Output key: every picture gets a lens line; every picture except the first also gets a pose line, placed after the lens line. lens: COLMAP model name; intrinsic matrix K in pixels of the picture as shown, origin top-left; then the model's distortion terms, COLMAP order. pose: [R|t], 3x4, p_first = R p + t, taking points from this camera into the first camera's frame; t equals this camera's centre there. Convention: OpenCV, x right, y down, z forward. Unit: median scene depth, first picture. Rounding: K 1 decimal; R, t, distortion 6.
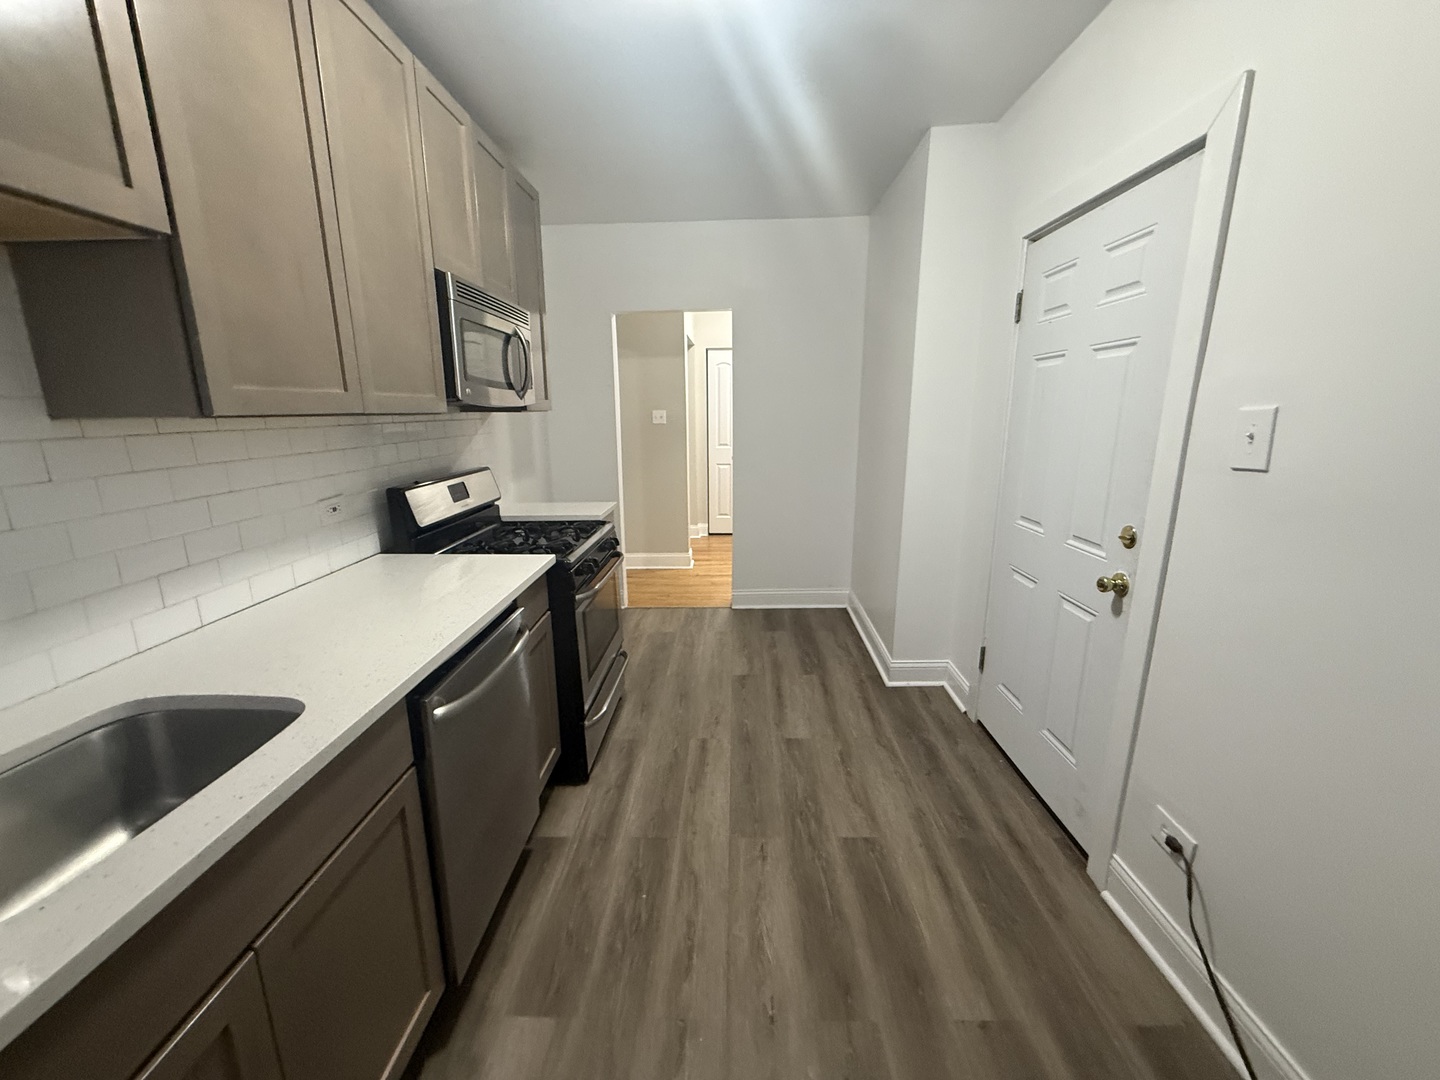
lens RADIAL K [[572.7, 0, 716.4], [0, 572.7, 542.5], [0, 0, 1]] dist [-0.000011, 0.000322]
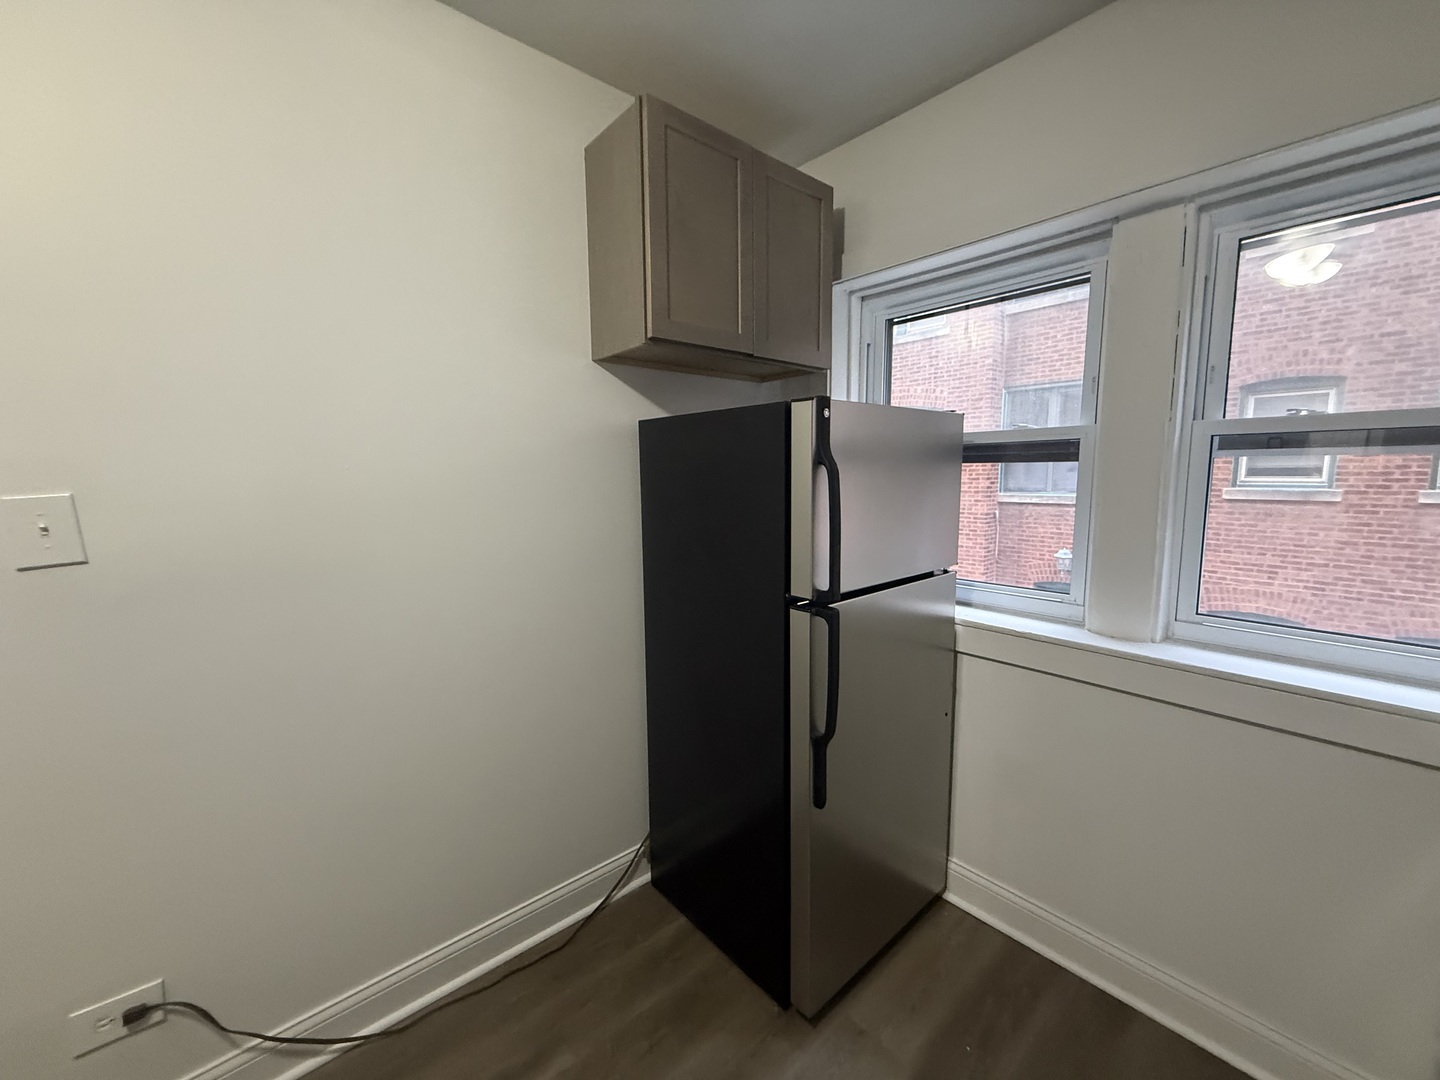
lens RADIAL K [[572.7, 0, 722.0], [0, 572.7, 538.9], [0, 0, 1]] dist [-0.000011, 0.000322]
pose [[-0.680766, -0.072415, 0.728912, -0.251052], [0.185351, 0.945687, 0.267059, -0.139893], [-0.708662, 0.316909, -0.630370, 0.547597]]
